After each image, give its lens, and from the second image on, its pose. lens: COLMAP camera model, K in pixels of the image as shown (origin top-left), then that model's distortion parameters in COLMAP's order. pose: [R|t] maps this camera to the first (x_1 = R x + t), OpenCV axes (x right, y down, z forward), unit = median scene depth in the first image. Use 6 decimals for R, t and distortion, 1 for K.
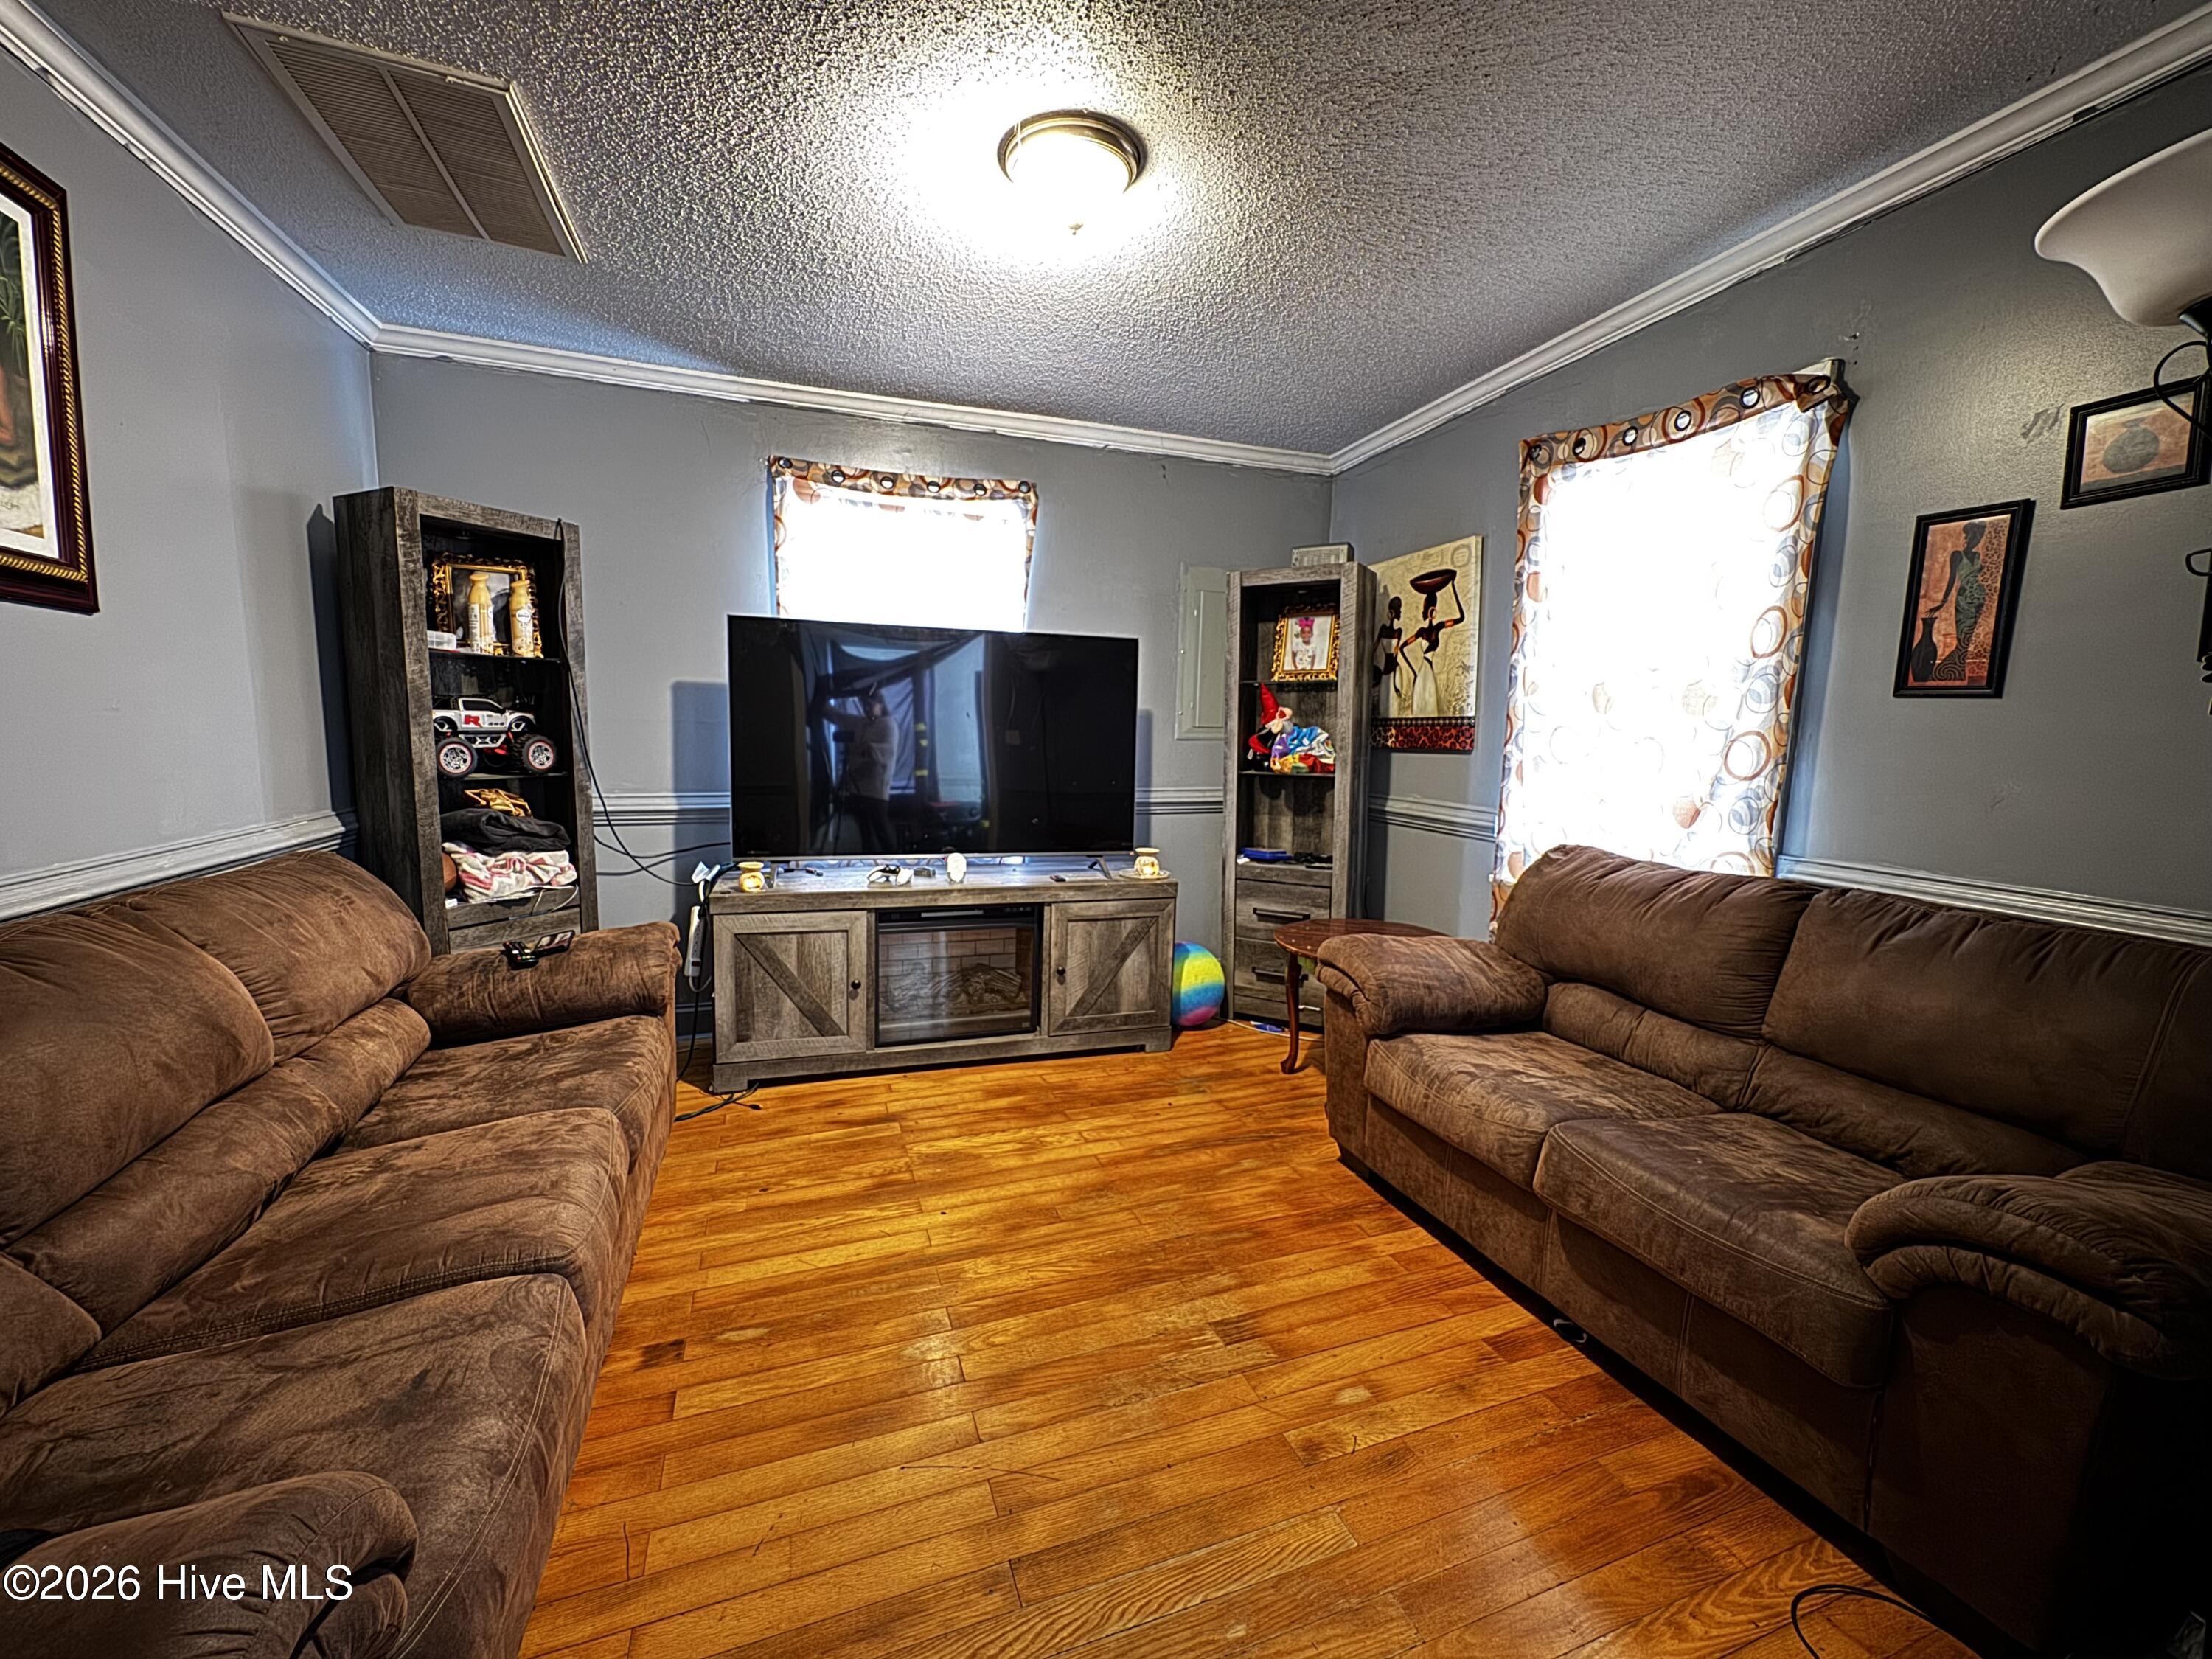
lens RADIAL K [[889.8, 0, 1102.1], [0, 889.8, 823.7], [0, 0, 1]] dist [-0.005236, 0.000224]
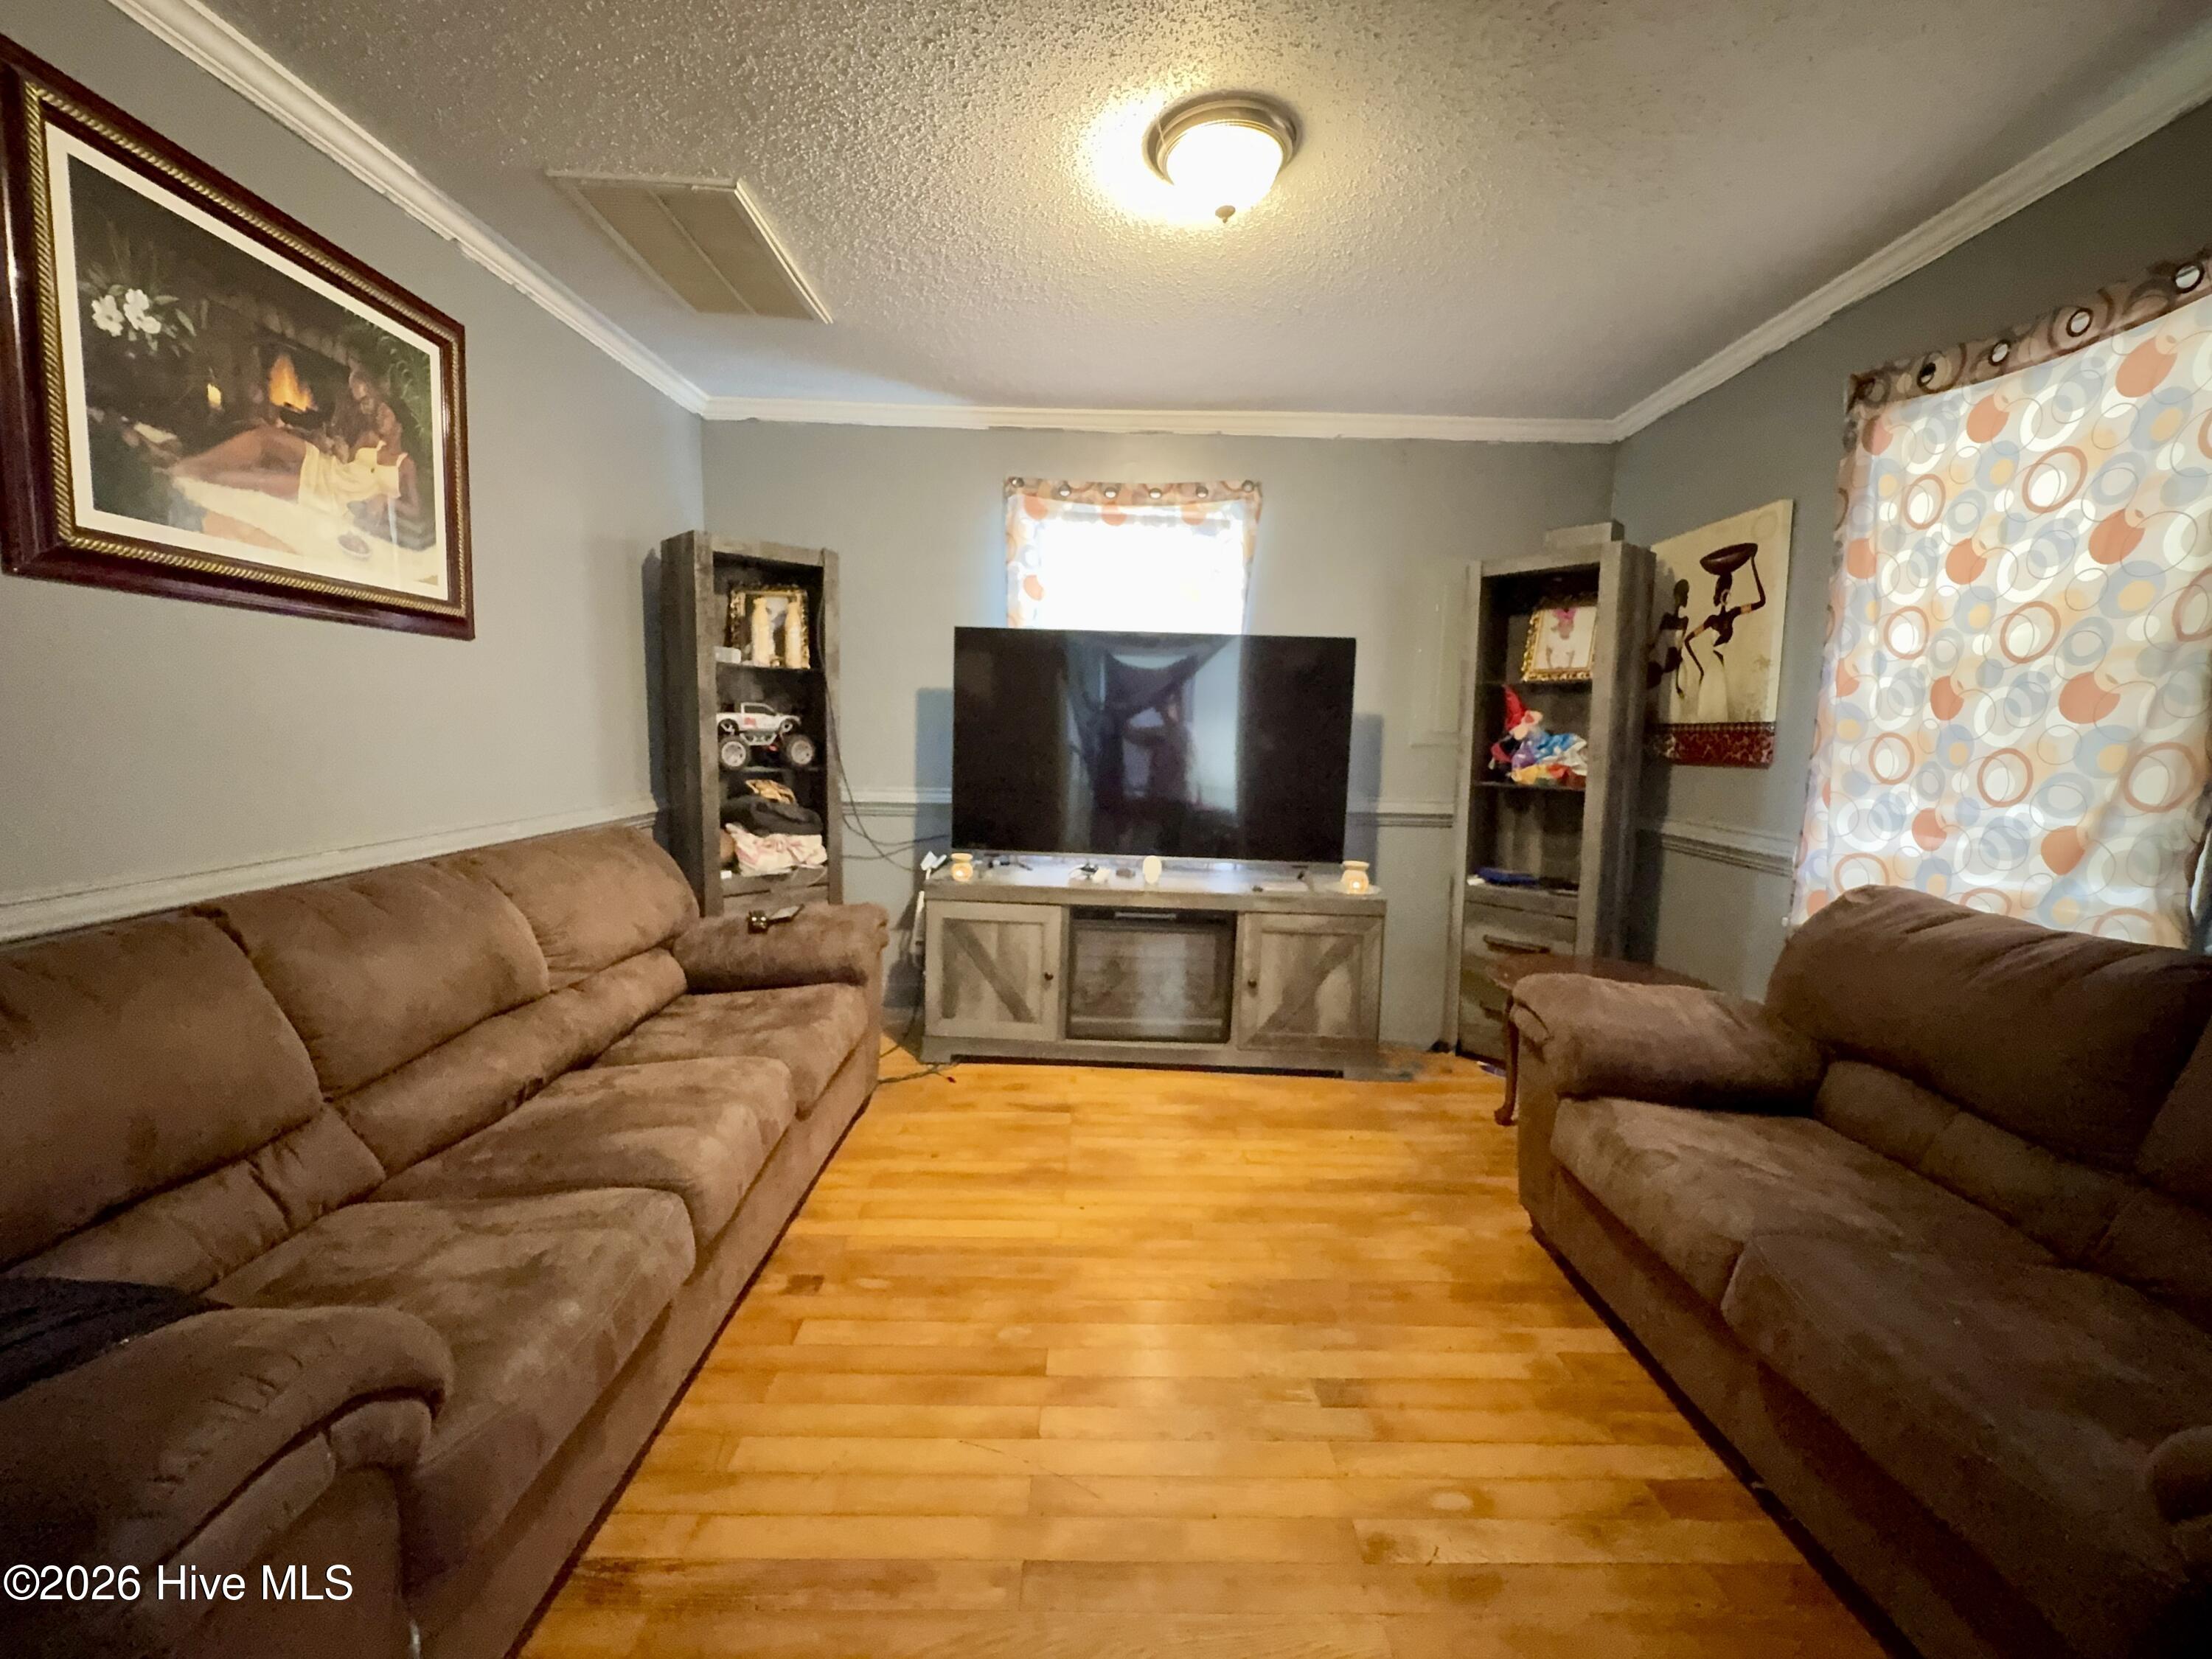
lens RADIAL K [[889.8, 0, 1102.1], [0, 889.8, 823.7], [0, 0, 1]] dist [-0.005236, 0.000224]
pose [[0.942108, 0.041450, -0.332737, 0.133809], [-0.043158, 0.999066, 0.002261, -0.003350], [0.332520, 0.012230, 0.943017, 0.035966]]
